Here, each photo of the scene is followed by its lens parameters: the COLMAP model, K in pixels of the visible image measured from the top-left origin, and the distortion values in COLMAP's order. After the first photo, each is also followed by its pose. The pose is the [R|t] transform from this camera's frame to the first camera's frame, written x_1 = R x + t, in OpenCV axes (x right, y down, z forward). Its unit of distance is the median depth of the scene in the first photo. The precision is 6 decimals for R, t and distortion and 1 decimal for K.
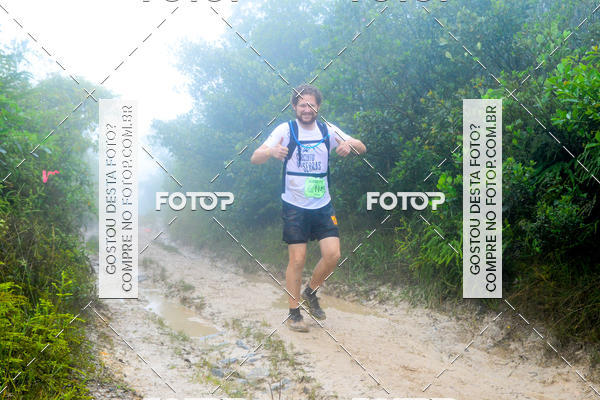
lens RADIAL K [[807.4, 0, 316.7], [0, 807.4, 210.7], [0, 0, 1]] dist [0.041940, 0.113567]
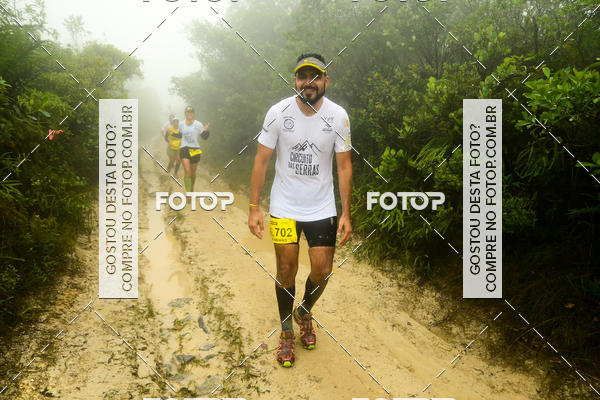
lens RADIAL K [[456.2, 0, 305.9], [0, 456.2, 211.7], [0, 0, 1]] dist [-0.123125, 0.115074]
pose [[0.997452, 0.038241, 0.060231, -0.000390], [-0.048532, 0.982481, 0.179933, -0.075535], [-0.052295, -0.182398, 0.981833, 0.380872]]
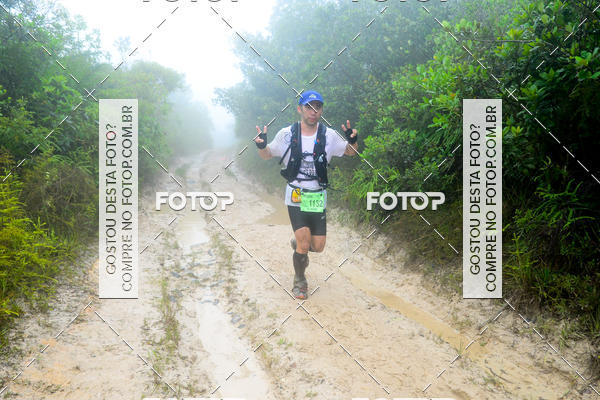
lens RADIAL K [[539.0, 0, 306.5], [0, 539.0, 212.0], [0, 0, 1]] dist [-0.084953, 0.155797]
pose [[0.996052, 0.019559, -0.086589, 0.149321], [-0.008264, 0.991619, 0.128936, -0.036855], [0.088385, -0.127711, 0.987865, 0.017076]]
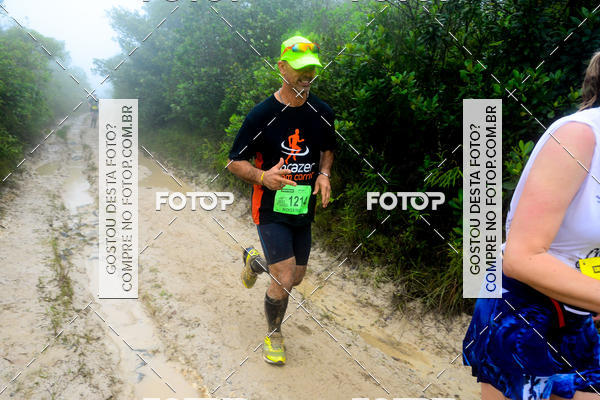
lens RADIAL K [[448.8, 0, 304.6], [0, 448.8, 210.7], [0, 0, 1]] dist [-0.126145, 0.115792]
pose [[0.980552, 0.027034, 0.194390, 0.143095], [-0.067958, 0.975964, 0.207067, -0.058421], [-0.184119, -0.216251, 0.958820, 0.001533]]
